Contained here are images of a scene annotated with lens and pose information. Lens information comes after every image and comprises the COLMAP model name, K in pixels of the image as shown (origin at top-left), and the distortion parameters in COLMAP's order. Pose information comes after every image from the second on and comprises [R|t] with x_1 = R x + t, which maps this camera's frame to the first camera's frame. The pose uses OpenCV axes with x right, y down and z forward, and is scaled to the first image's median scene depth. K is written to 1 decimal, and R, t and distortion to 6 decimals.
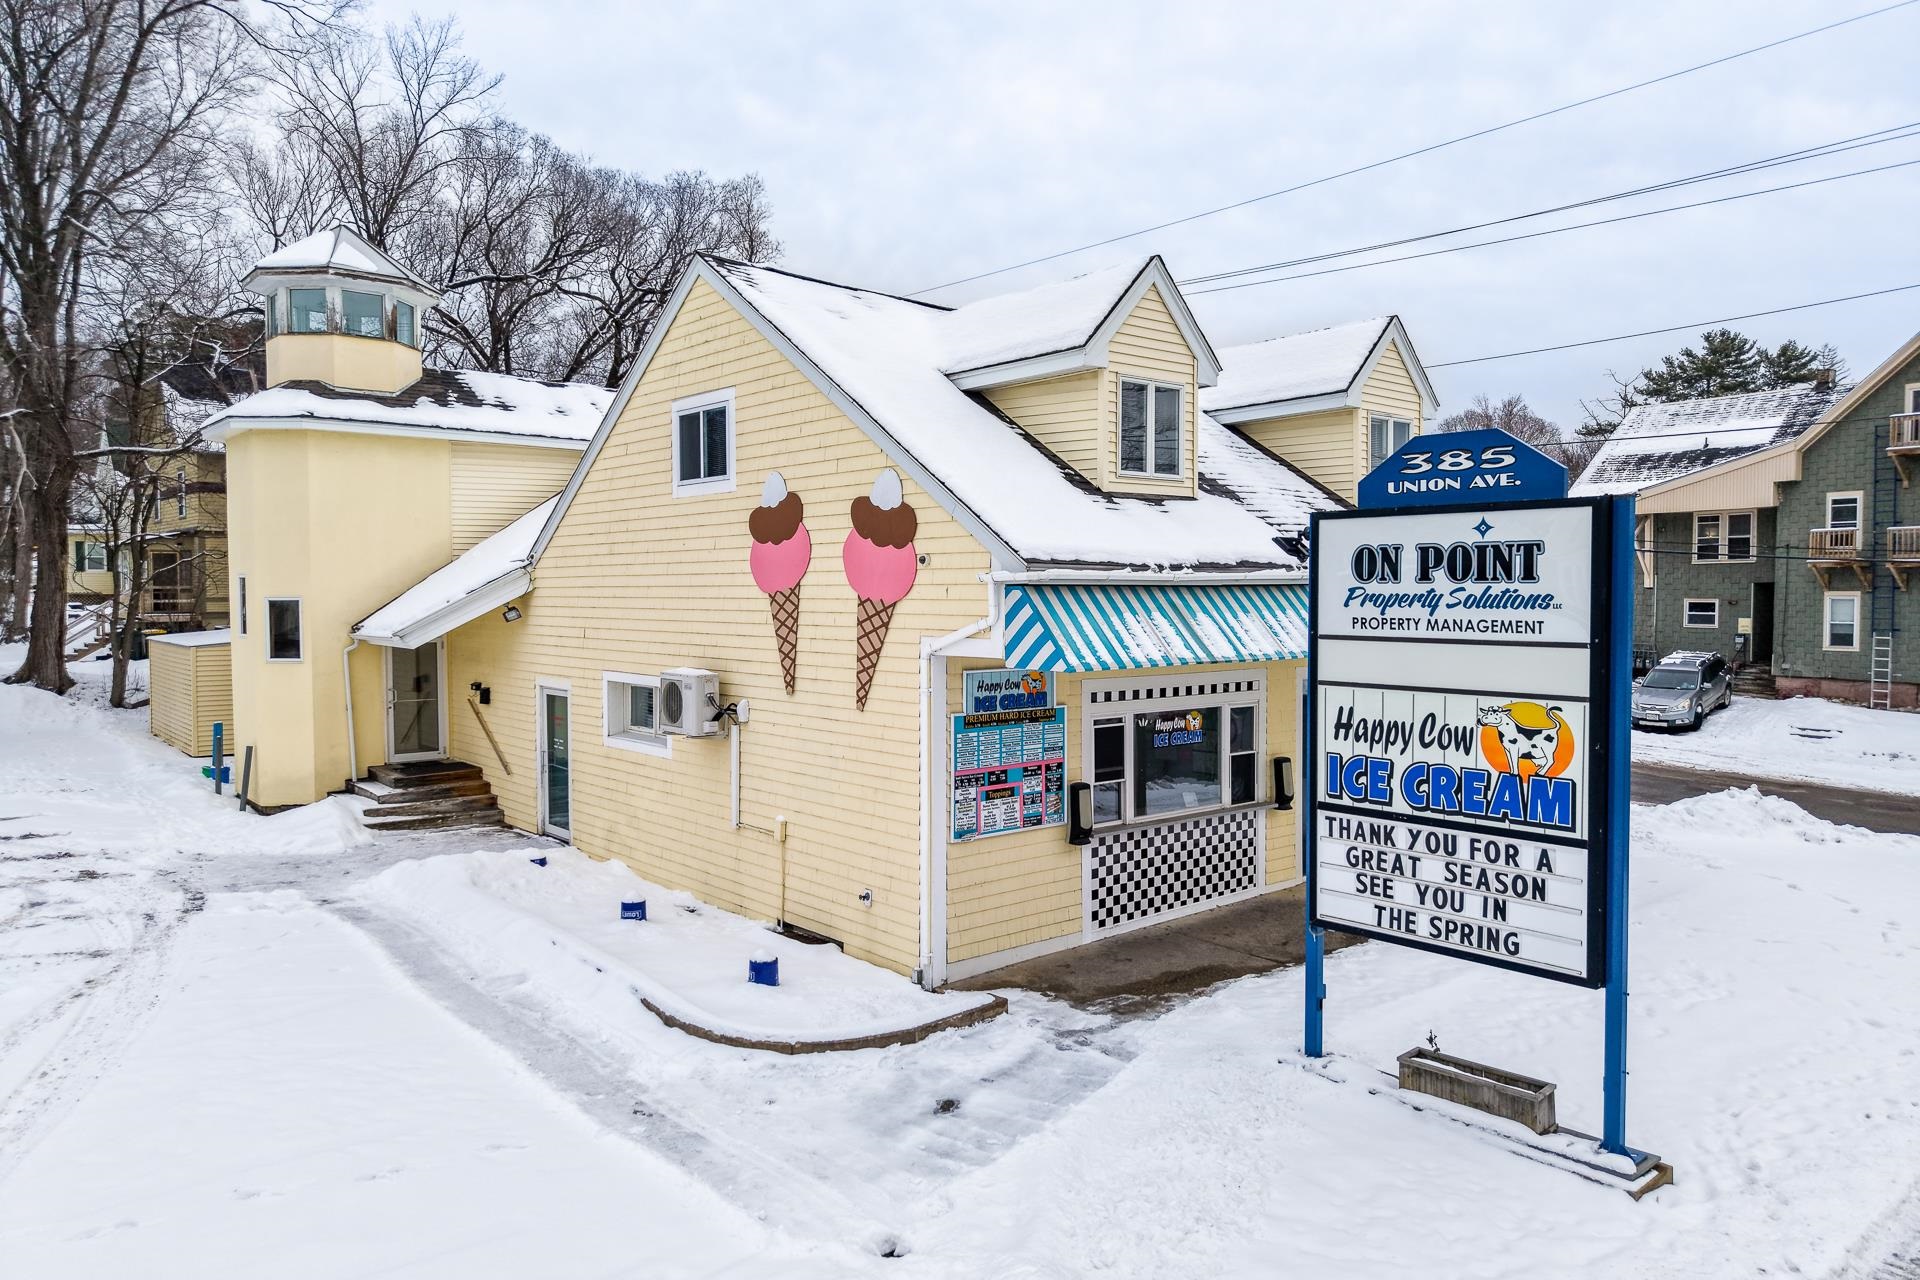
lens RADIAL K [[1301.6, 0, 955.3], [0, 1301.6, 616.4], [0, 0, 1]] dist [0.032530, -0.033729]
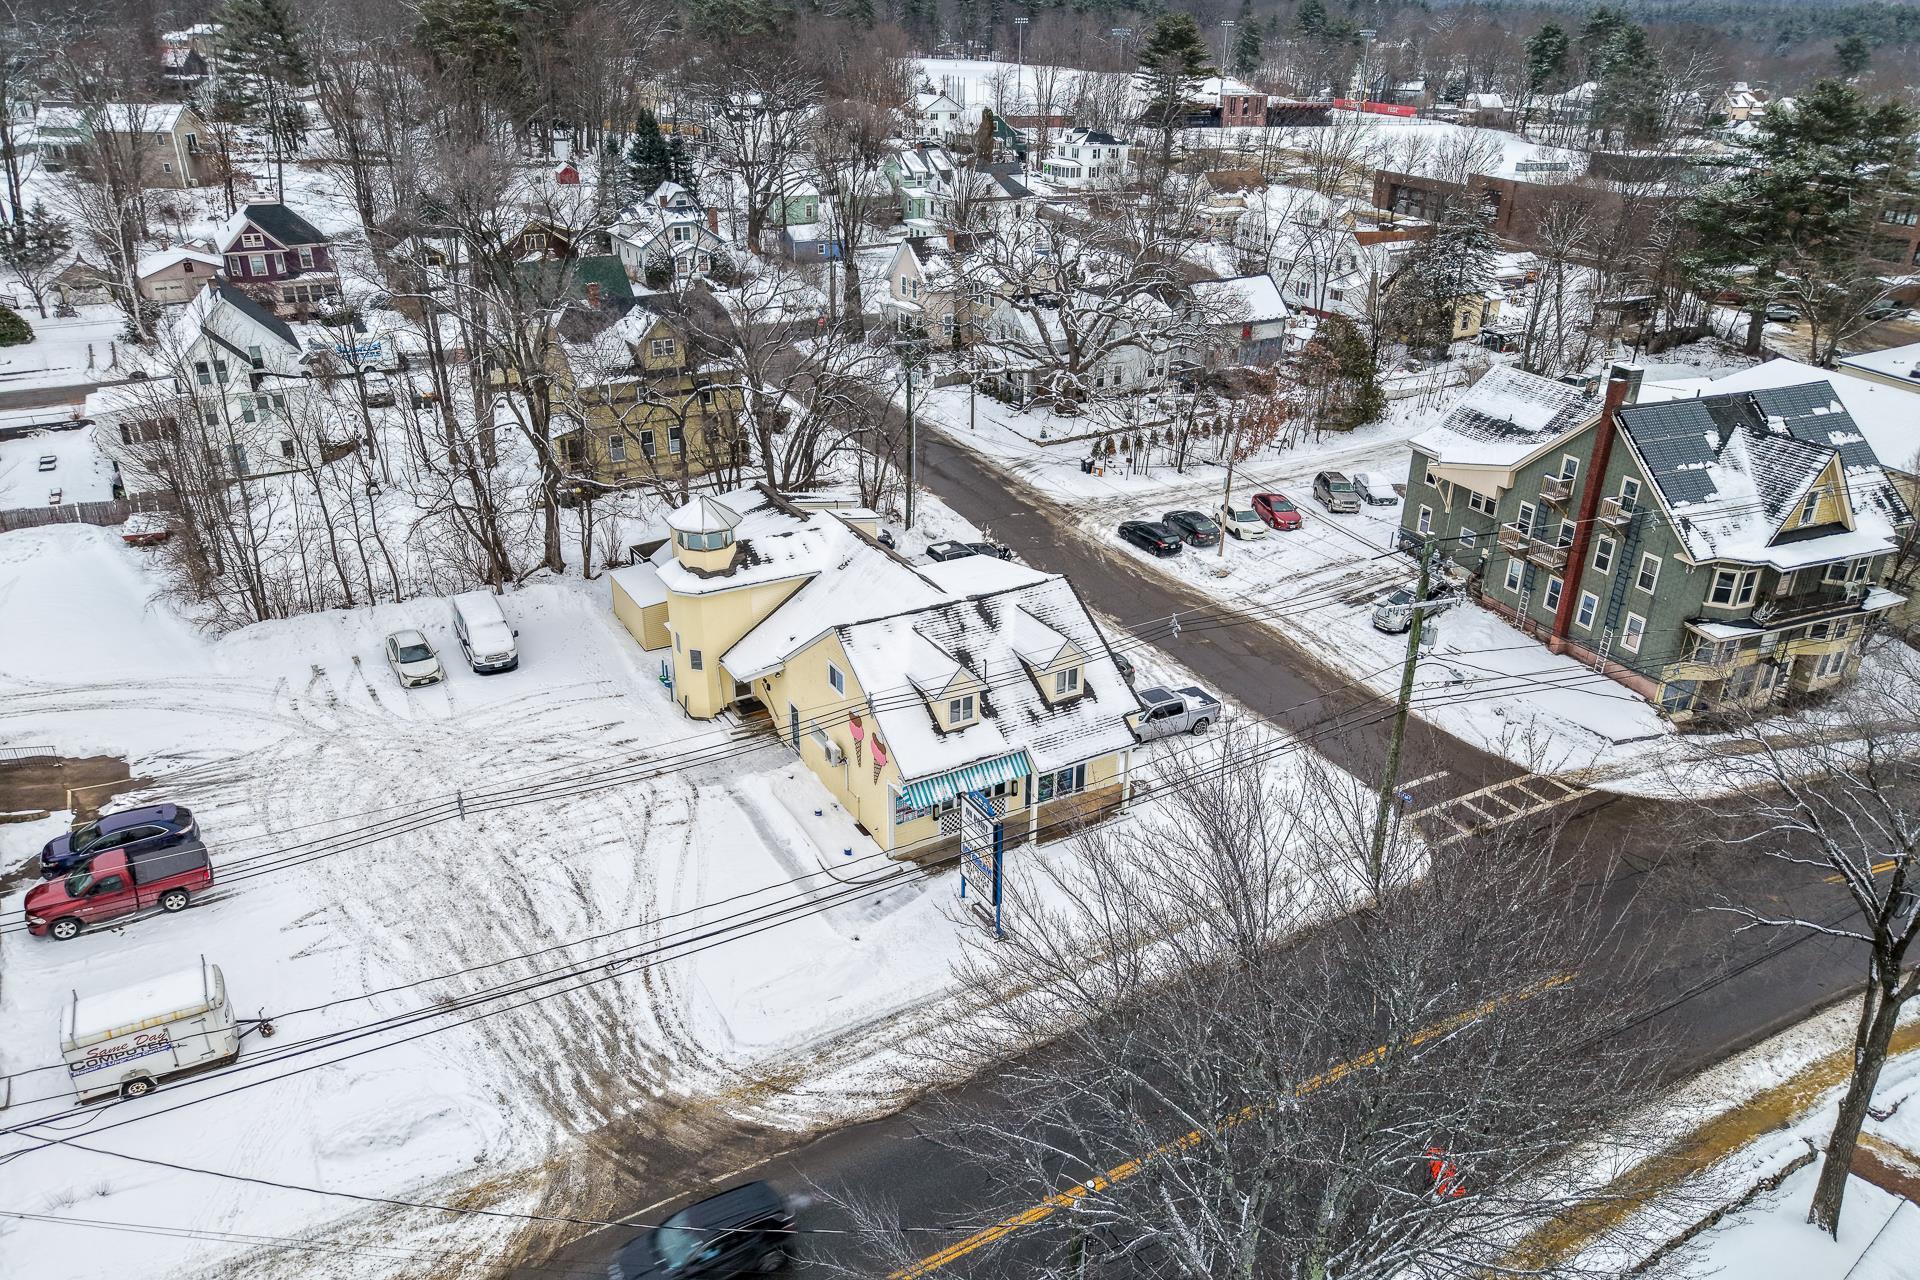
lens RADIAL K [[1301.6, 0, 949.0], [0, 1301.6, 623.9], [0, 0, 1]] dist [0.032530, -0.033729]
pose [[0.983126, 0.078516, -0.165221, 0.683207], [-0.007556, 0.919861, 0.392171, -1.732634], [0.182772, -0.384305, 0.904933, -2.037322]]
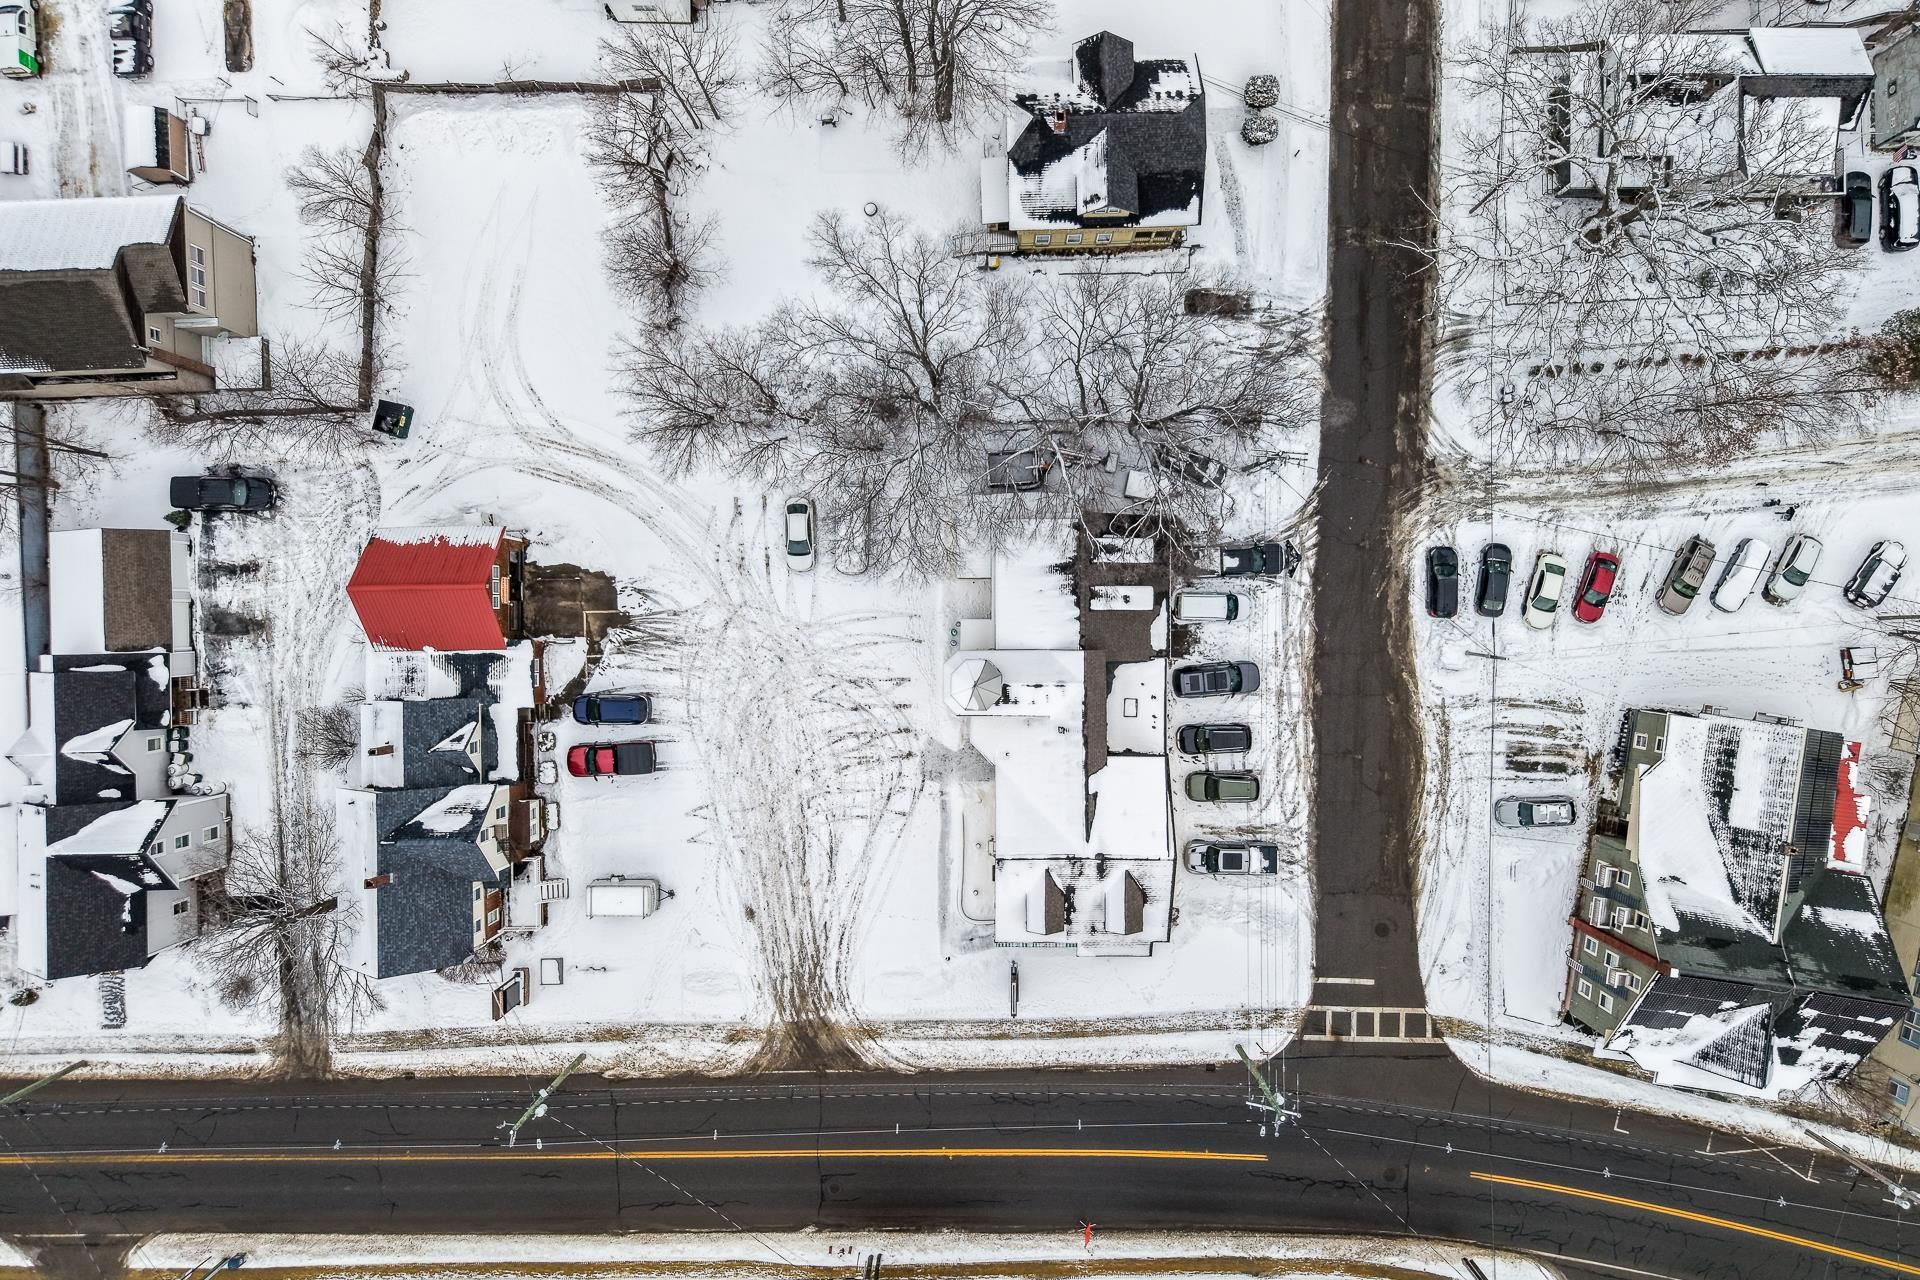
lens RADIAL K [[1380.8, 0, 1015.6], [0, 1380.8, 623.1], [0, 0, 1]] dist [0.017577, -0.007331]
pose [[0.759361, 0.650636, -0.006583, -0.778197], [-0.015152, 0.027796, 0.999499, -6.299058], [0.650493, -0.758881, 0.030965, 1.793415]]
